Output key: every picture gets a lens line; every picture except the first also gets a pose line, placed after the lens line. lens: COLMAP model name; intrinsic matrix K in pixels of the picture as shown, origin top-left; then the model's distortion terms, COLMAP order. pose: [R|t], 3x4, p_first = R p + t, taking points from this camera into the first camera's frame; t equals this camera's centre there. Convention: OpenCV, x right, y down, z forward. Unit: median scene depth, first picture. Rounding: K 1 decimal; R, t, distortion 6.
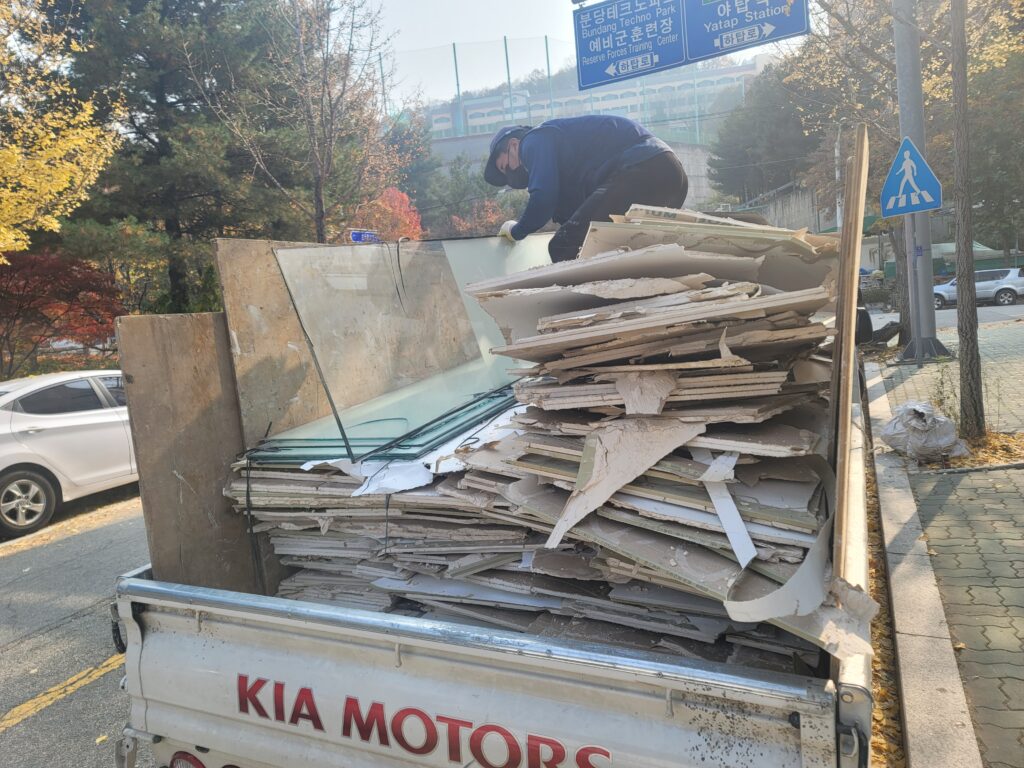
lens RADIAL K [[749.0, 0, 514.1], [0, 749.0, 379.6], [0, 0, 1]] dist [0.105738, -0.084932]
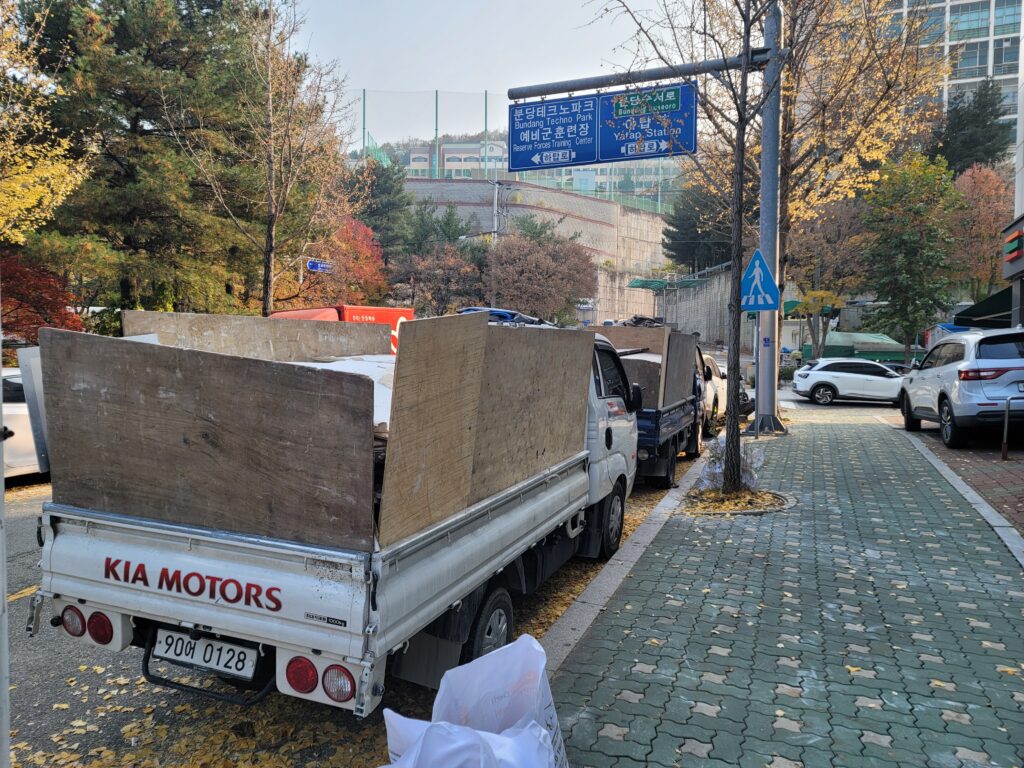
lens RADIAL K [[749.0, 0, 515.5], [0, 749.0, 380.3], [0, 0, 1]] dist [0.105738, -0.084932]
pose [[0.993238, 0.101953, 0.055534, 0.074399], [-0.098844, 0.993519, -0.056132, -0.003867], [-0.060897, 0.050263, 0.996878, -0.145107]]
